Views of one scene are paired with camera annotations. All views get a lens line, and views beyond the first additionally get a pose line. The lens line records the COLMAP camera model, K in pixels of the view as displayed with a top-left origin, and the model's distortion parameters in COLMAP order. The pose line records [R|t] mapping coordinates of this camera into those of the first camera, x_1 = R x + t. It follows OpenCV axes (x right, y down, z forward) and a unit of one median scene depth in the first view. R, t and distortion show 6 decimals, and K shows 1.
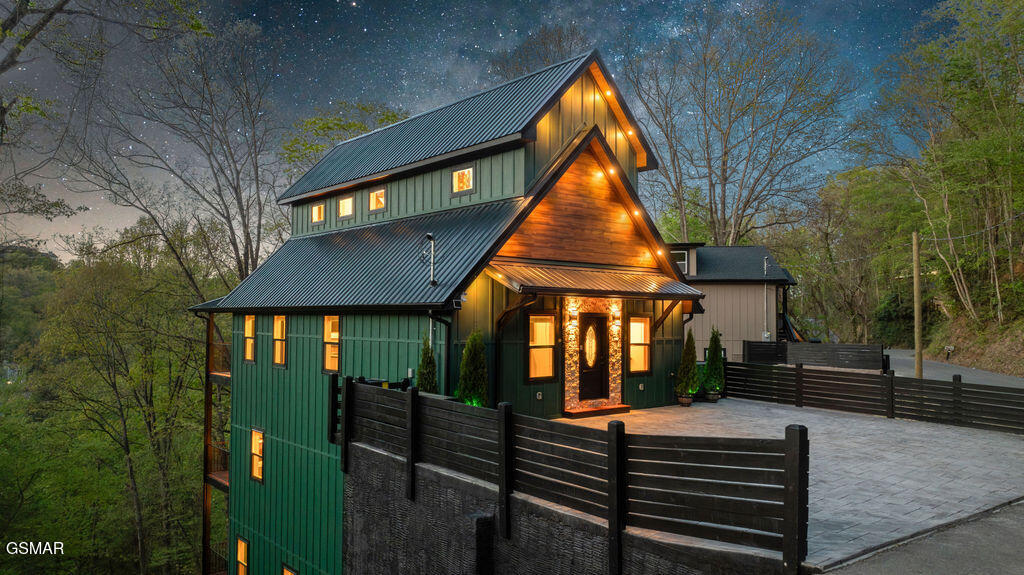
lens RADIAL K [[769.9, 0, 512.0], [0, 769.9, 287.5], [0, 0, 1]] dist [-0.035060, 0.000428]
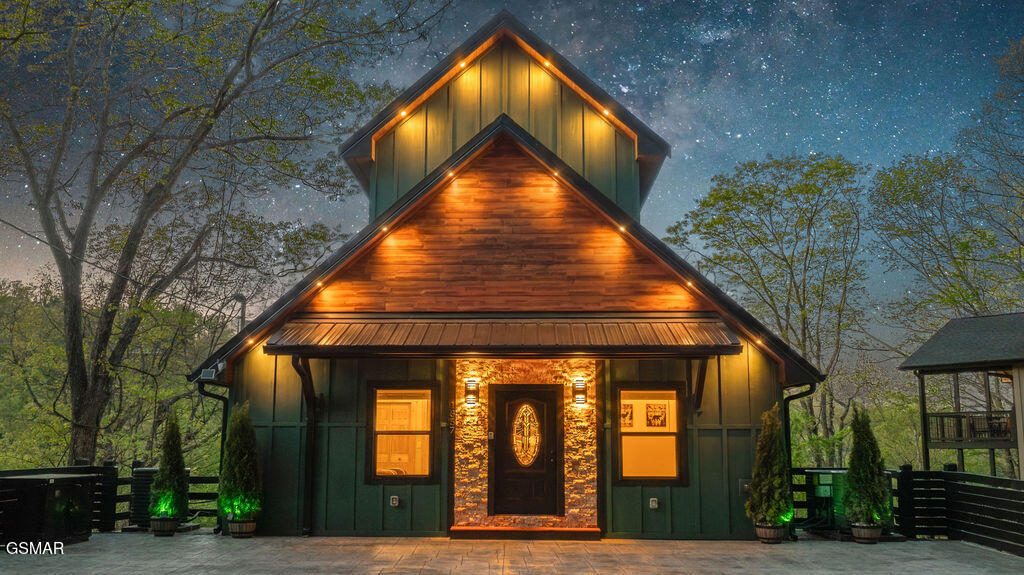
lens RADIAL K [[769.9, 0, 512.0], [0, 769.9, 287.5], [0, 0, 1]] dist [-0.035060, 0.000428]
pose [[0.723751, -0.099577, -0.682839, 0.569850], [0.030787, 0.993208, -0.112206, 0.024077], [0.689374, 0.060187, 0.721901, 0.500073]]
